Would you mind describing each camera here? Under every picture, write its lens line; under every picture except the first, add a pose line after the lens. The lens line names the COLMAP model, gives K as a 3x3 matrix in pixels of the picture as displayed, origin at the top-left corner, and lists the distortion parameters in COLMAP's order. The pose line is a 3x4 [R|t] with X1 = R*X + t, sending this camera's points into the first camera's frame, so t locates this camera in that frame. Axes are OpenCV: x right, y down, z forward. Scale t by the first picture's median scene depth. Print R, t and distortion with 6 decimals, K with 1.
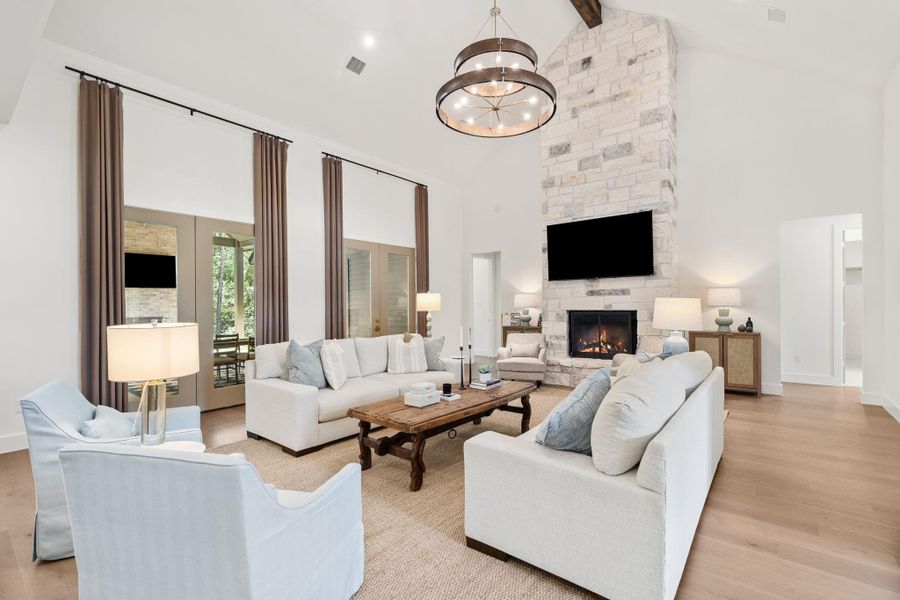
lens RADIAL K [[409.7, 0, 452.4], [0, 409.7, 305.0], [0, 0, 1]] dist [-0.000484, -0.000126]
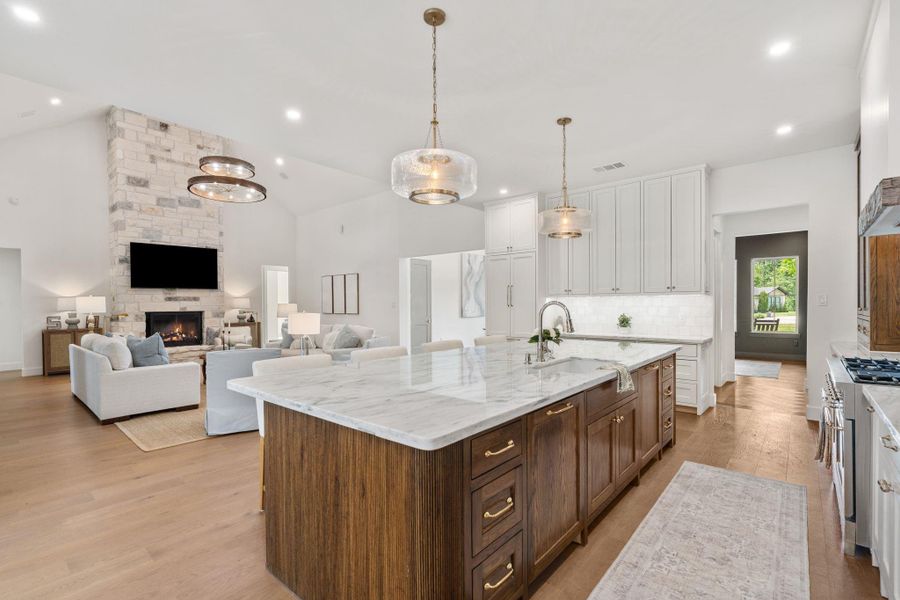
lens RADIAL K [[409.7, 0, 452.4], [0, 409.7, 305.0], [0, 0, 1]] dist [-0.000484, -0.000126]
pose [[0.036925, 0.004389, 0.999308, -0.983731], [0.001838, 0.999988, -0.004460, -0.001431], [-0.999316, 0.002001, 0.036916, 0.009896]]
